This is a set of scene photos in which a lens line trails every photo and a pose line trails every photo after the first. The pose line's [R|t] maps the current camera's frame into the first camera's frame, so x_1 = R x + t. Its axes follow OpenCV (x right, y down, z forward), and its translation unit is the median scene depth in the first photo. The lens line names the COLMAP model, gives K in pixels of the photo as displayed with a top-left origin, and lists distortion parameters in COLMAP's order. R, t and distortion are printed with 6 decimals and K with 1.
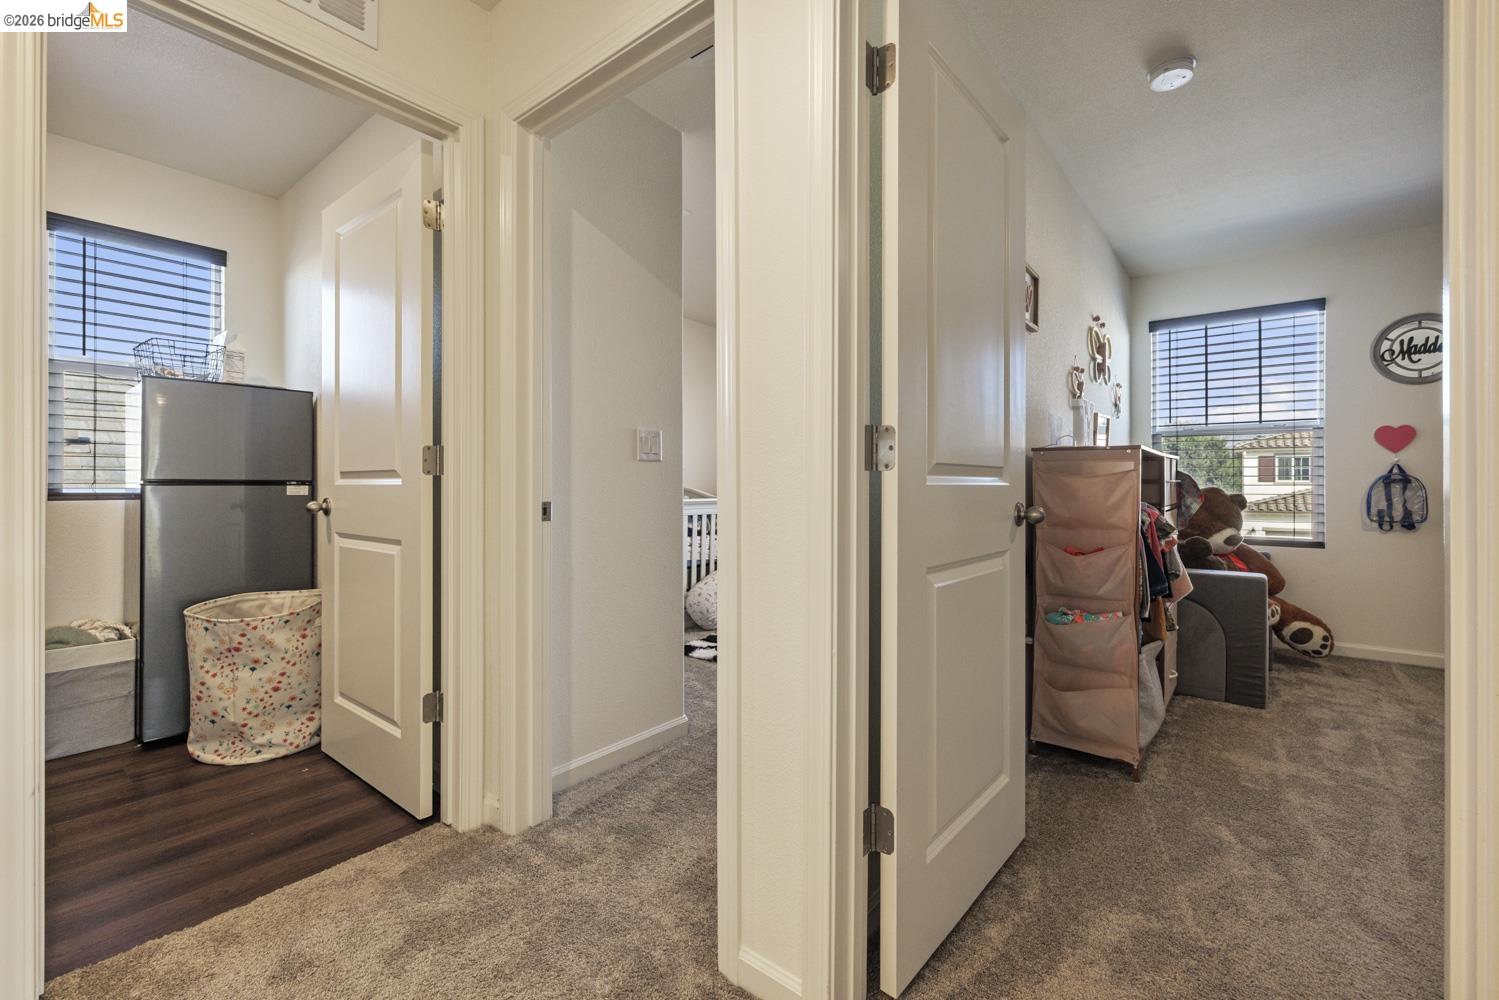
lens RADIAL K [[630.1, 0, 746.9], [0, 630.1, 488.3], [0, 0, 1]] dist [0.000304, -0.000246]
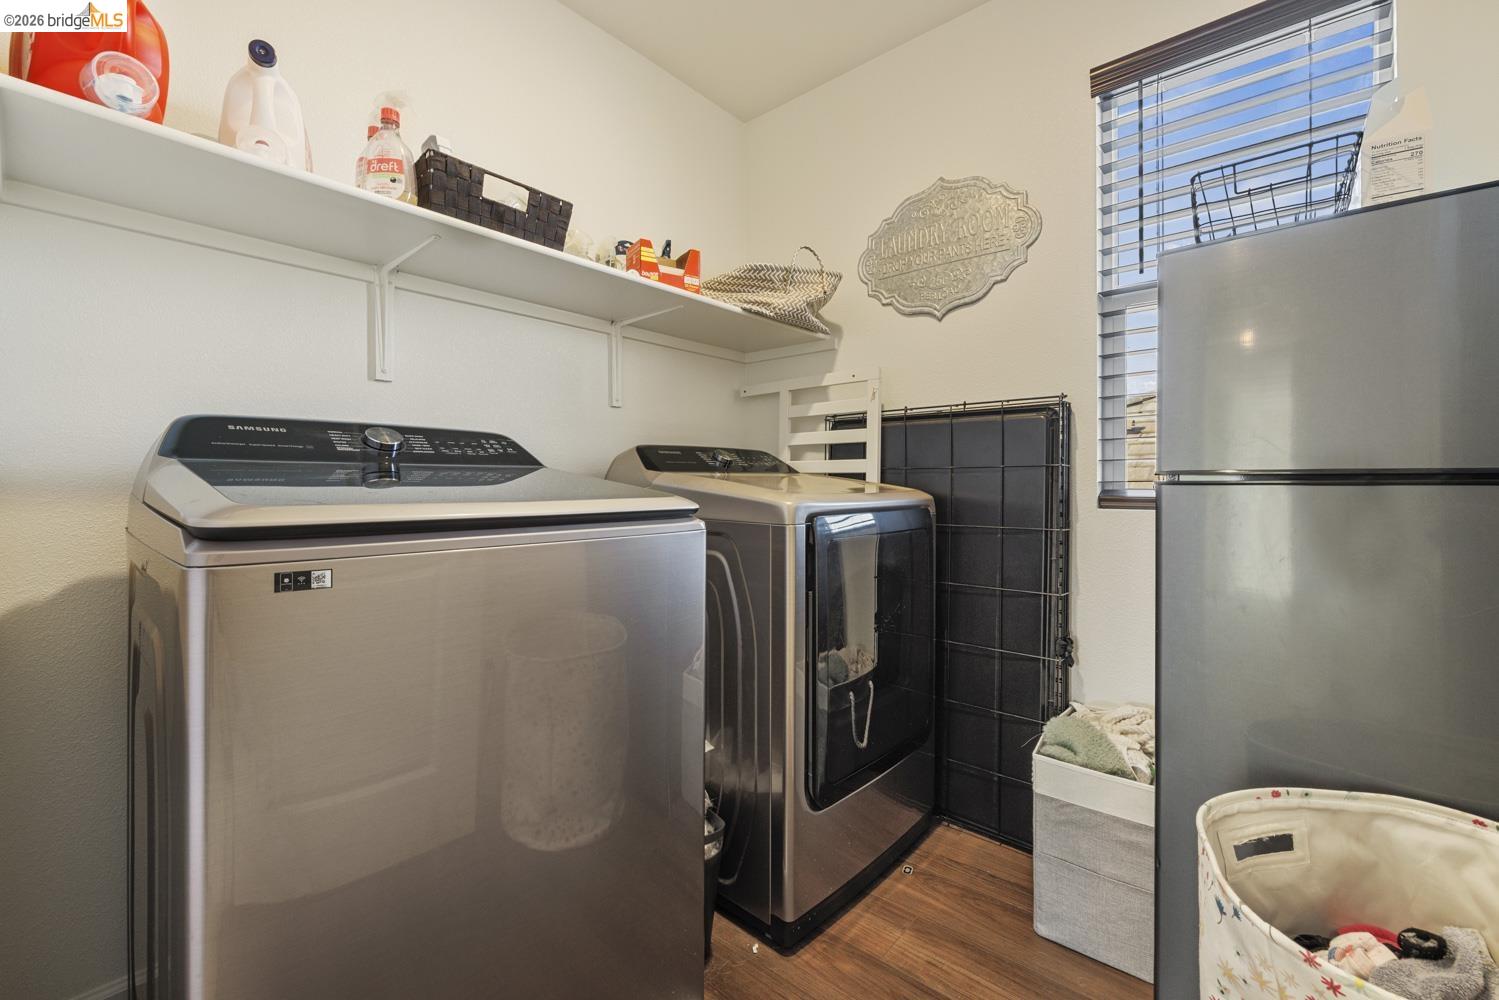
lens RADIAL K [[630.1, 0, 746.9], [0, 630.1, 488.3], [0, 0, 1]] dist [0.000304, -0.000246]
pose [[0.003613, -0.004905, -0.999981, -0.451364], [-0.002750, 0.999984, -0.004915, 0.003229], [0.999990, 0.002768, 0.003599, 0.636283]]
